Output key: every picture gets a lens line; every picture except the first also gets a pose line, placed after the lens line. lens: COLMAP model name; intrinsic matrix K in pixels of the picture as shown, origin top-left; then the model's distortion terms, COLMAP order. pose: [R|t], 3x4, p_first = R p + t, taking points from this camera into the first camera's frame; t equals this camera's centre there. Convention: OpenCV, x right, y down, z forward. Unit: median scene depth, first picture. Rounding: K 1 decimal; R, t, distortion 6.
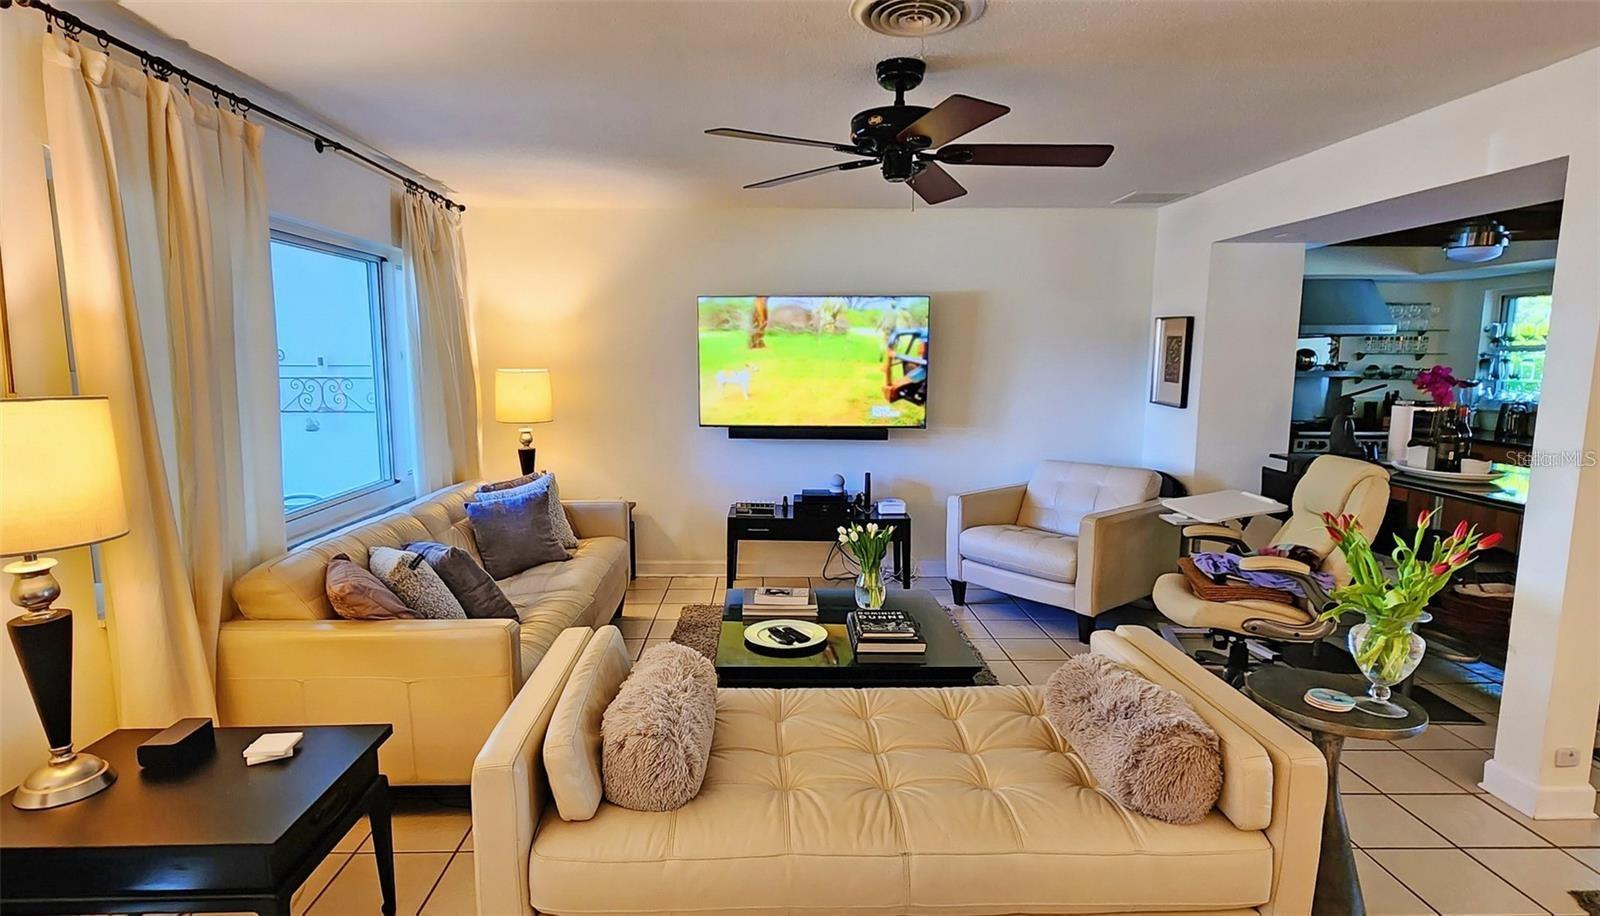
lens RADIAL K [[814.9, 0, 768.5], [0, 814.9, 462.5], [0, 0, 1]] dist [0.002385, -0.000924]
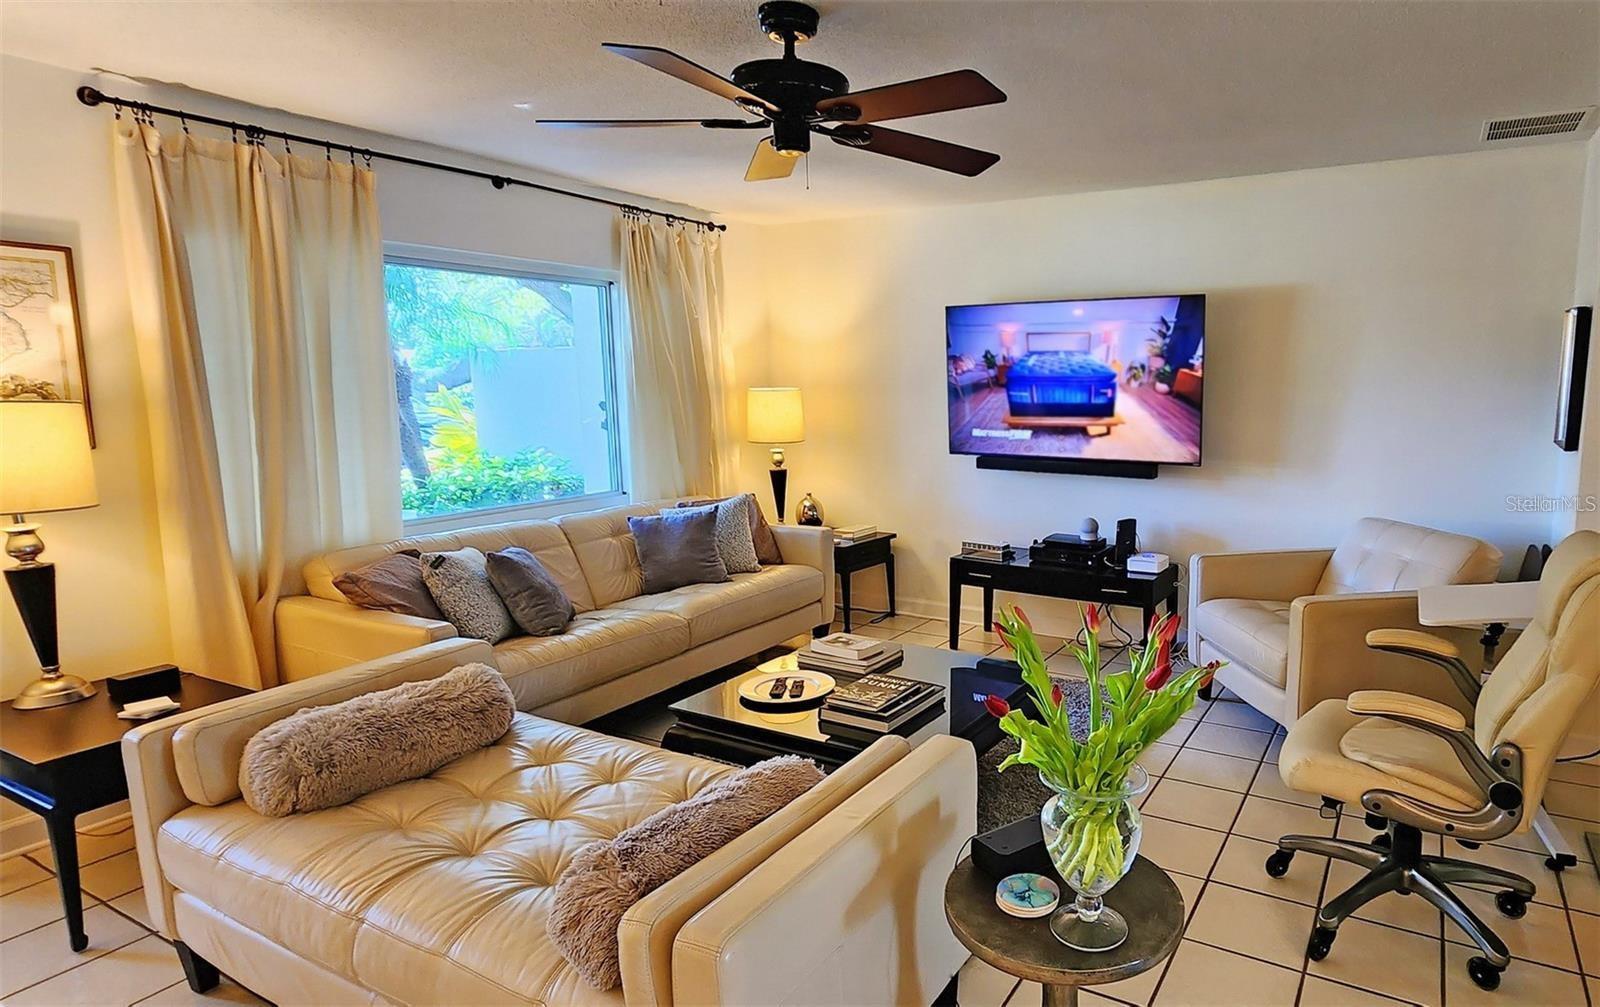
lens RADIAL K [[881.6, 0, 950.2], [0, 881.6, 510.1], [0, 0, 1]] dist [0.004480, -0.001892]
pose [[0.875635, 0.065665, -0.478488, 0.495783], [-0.058592, 0.997840, 0.029714, -0.014245], [0.479405, 0.002017, 0.877591, 0.204853]]
